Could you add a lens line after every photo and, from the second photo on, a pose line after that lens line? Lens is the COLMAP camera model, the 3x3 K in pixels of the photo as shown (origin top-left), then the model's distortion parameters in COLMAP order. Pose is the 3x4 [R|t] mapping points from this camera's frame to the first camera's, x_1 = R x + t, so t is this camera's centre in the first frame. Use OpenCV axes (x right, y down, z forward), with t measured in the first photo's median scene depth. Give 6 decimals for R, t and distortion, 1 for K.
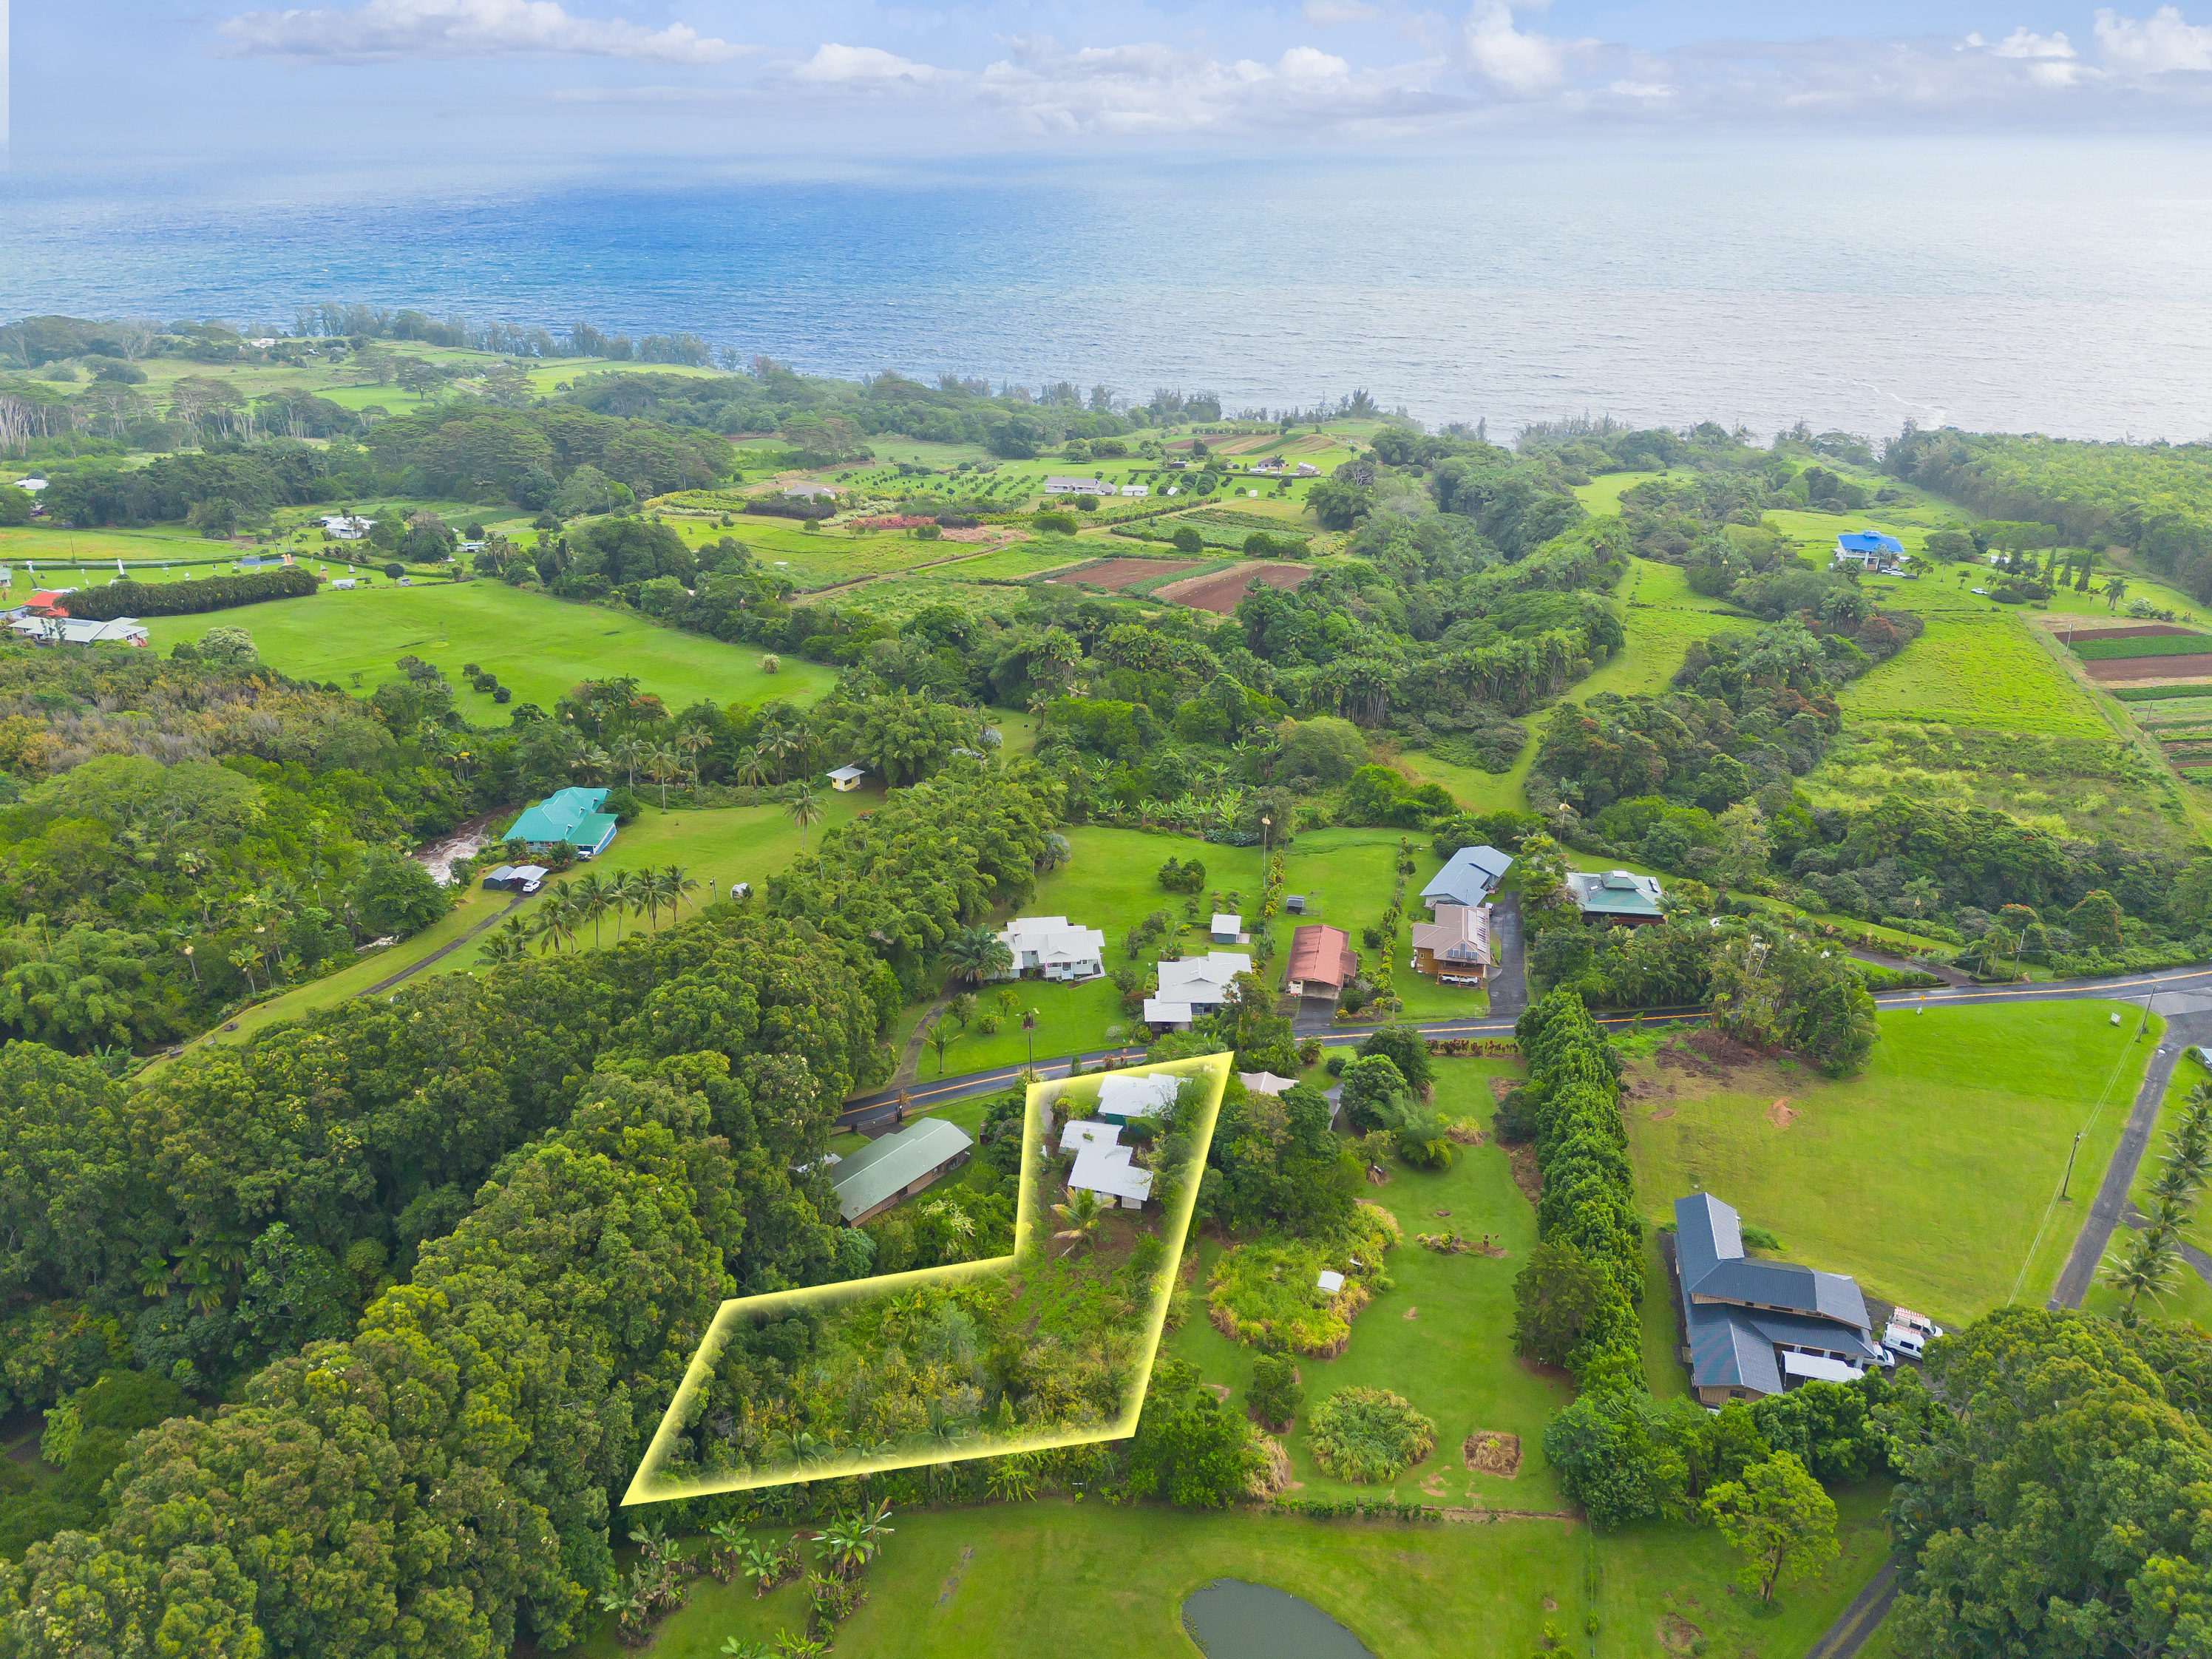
lens RADIAL K [[1537.5, 0, 1125.6], [0, 1537.5, 833.9], [0, 0, 1]] dist [0.091707, -0.104248]
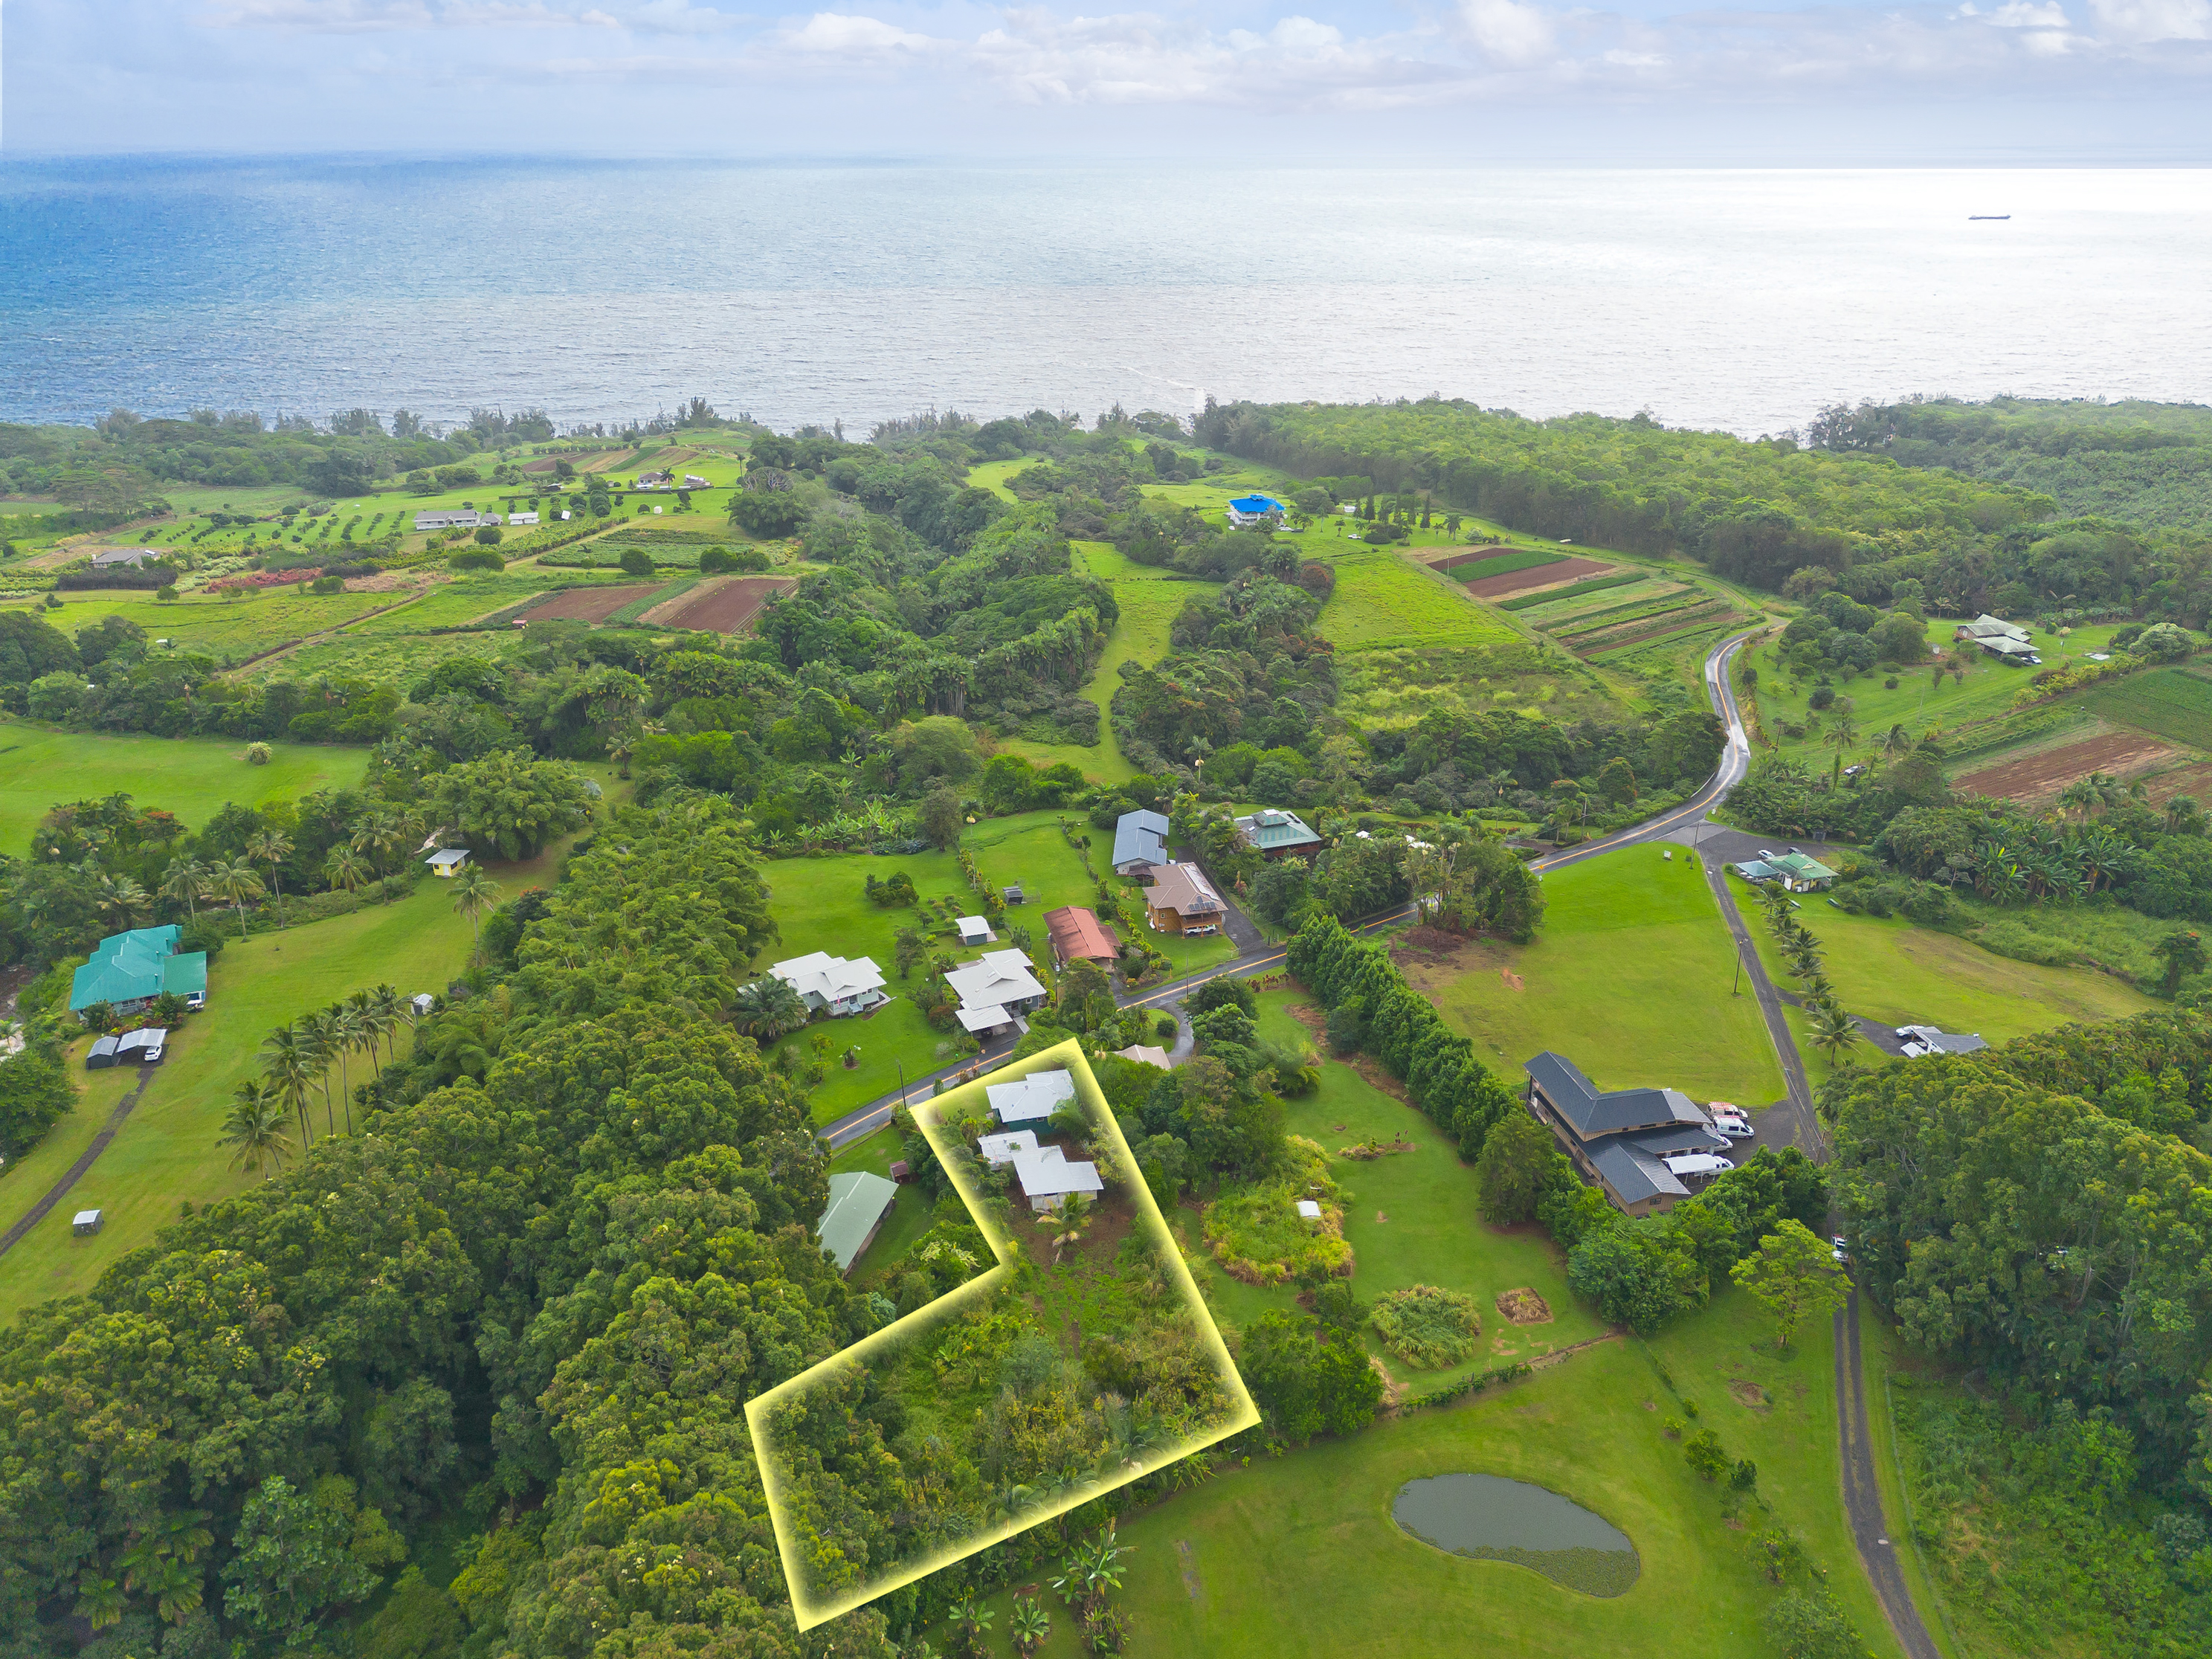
lens RADIAL K [[1537.6, 0, 1125.6], [0, 1537.6, 833.9], [0, 0, 1]] dist [0.091707, -0.104248]
pose [[0.902366, -0.178062, 0.392465, -0.158400], [0.178815, 0.983261, 0.034972, -0.012179], [-0.392123, 0.038621, 0.919102, 0.024462]]
